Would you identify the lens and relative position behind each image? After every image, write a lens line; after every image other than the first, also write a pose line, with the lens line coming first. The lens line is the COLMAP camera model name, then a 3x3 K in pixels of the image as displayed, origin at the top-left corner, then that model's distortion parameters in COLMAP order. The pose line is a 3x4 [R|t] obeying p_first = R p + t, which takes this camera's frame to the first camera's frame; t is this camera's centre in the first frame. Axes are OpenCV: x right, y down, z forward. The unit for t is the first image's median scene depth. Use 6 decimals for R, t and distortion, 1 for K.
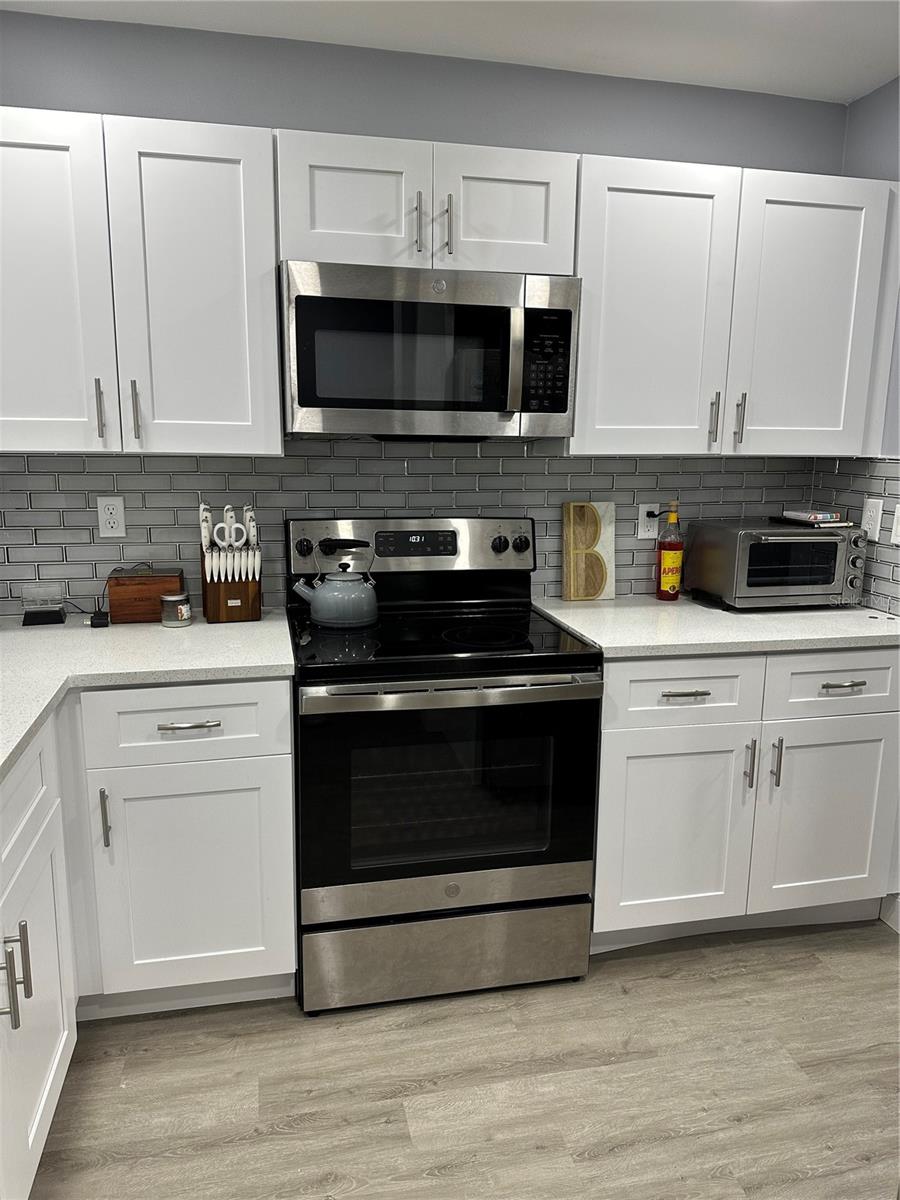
lens RADIAL K [[848.7, 0, 450.9], [0, 848.7, 601.0], [0, 0, 1]] dist [0.015647, -0.018449]
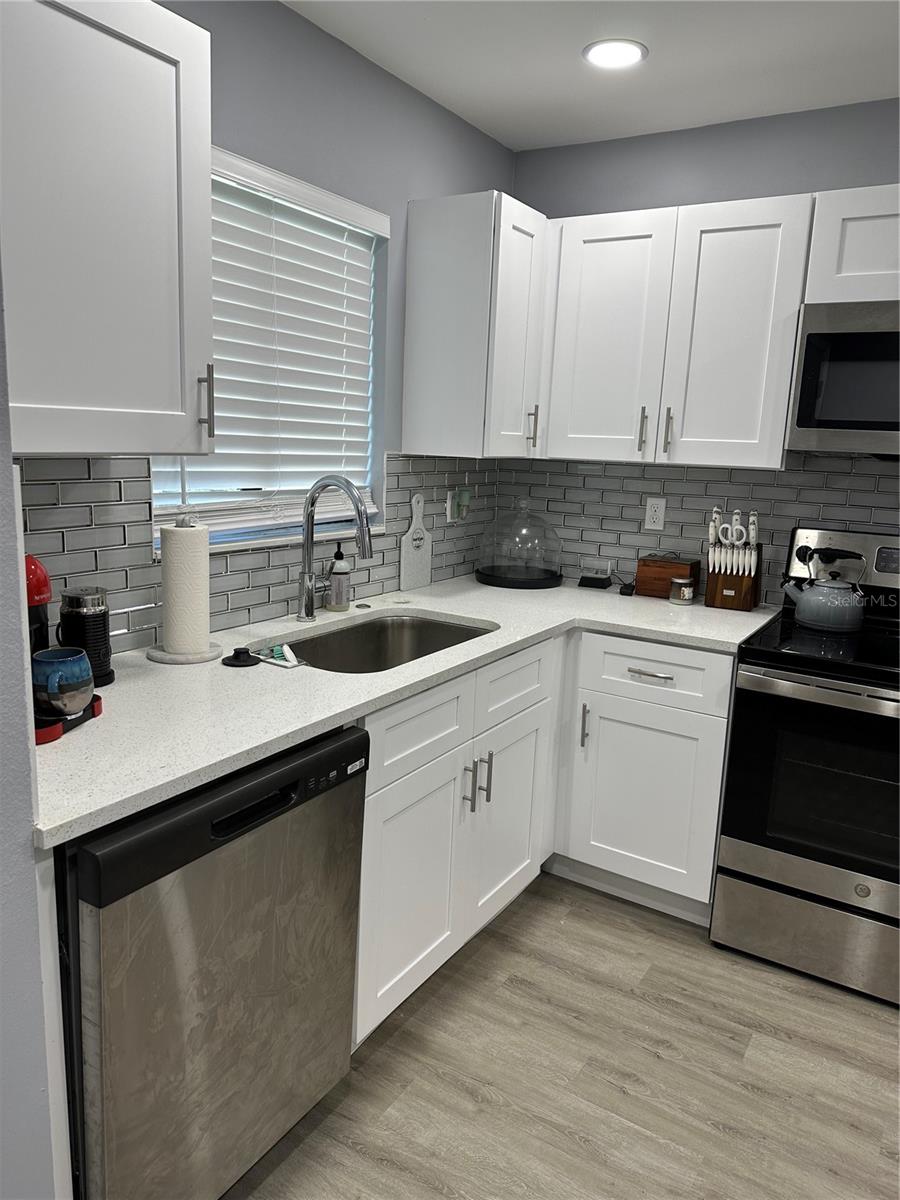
lens RADIAL K [[848.7, 0, 449.5], [0, 848.7, 600.4], [0, 0, 1]] dist [0.015647, -0.018449]
pose [[0.708518, 0.148083, -0.689980, 0.320538], [-0.162954, 0.985643, 0.044206, 0.026940], [0.686620, 0.081114, 0.722477, -0.138658]]
